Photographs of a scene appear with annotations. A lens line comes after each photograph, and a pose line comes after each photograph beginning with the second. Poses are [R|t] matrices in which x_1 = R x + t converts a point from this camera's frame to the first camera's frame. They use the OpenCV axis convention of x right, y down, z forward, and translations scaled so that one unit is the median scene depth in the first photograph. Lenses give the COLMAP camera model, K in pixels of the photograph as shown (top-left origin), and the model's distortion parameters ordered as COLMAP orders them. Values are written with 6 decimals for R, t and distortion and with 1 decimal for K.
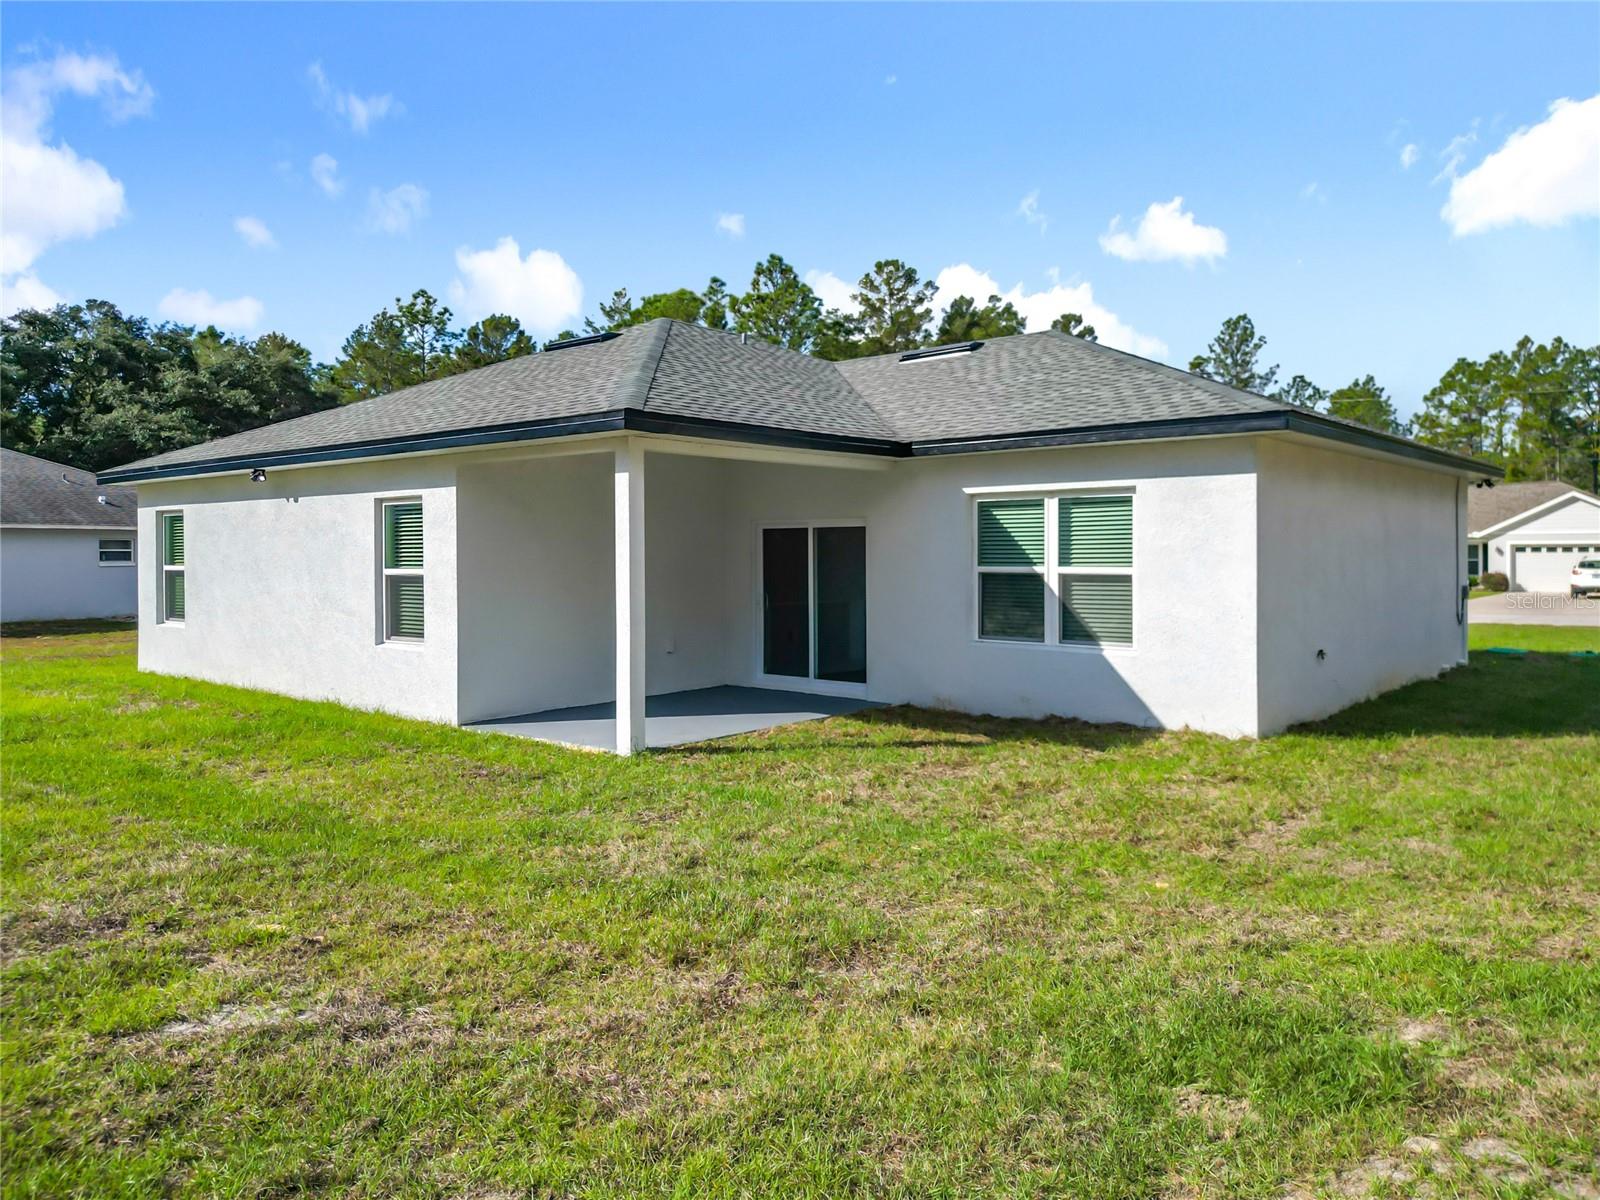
lens RADIAL K [[1141.1, 0, 801.1], [0, 1141.1, 578.6], [0, 0, 1]] dist [0.087163, -0.097427]
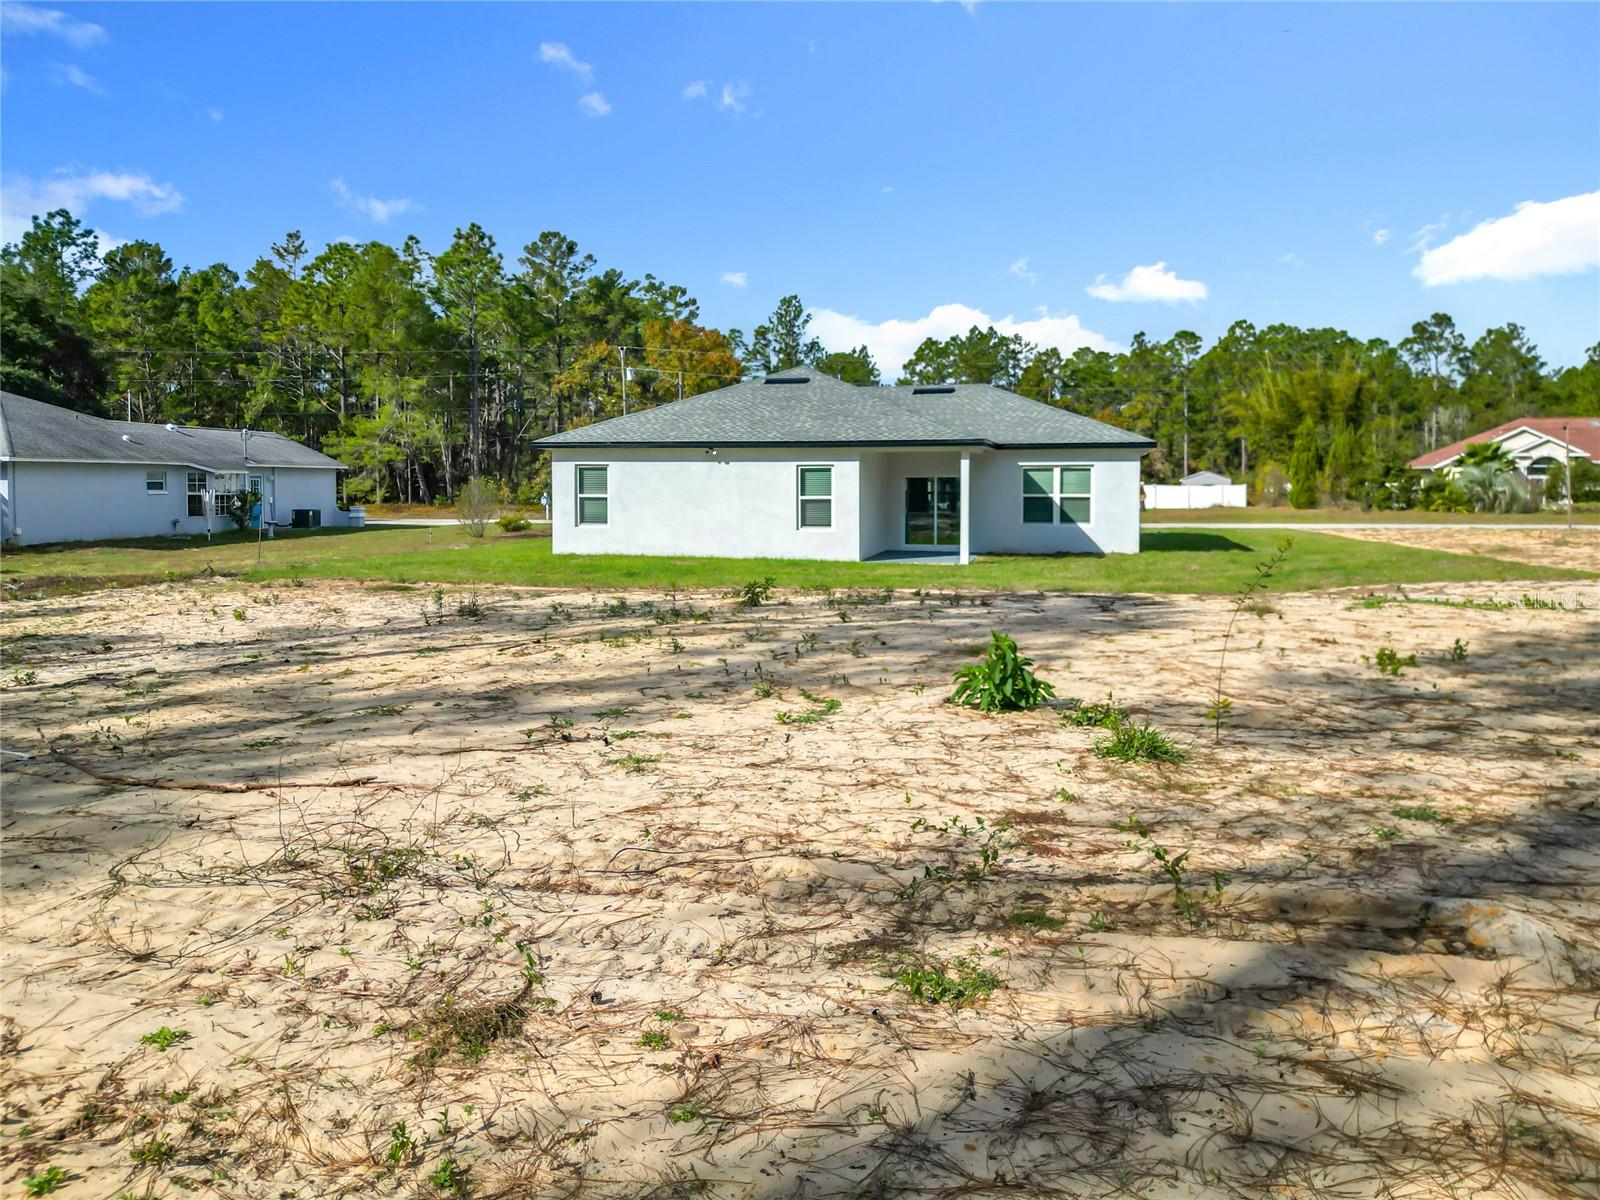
lens RADIAL K [[1154.7, 0, 789.6], [0, 1154.7, 551.3], [0, 0, 1]] dist [0.060169, -0.038627]
pose [[0.897705, -0.022394, 0.440028, -1.241702], [0.006275, 0.999256, 0.038052, 0.012321], [-0.440553, -0.031398, 0.897177, -0.912999]]
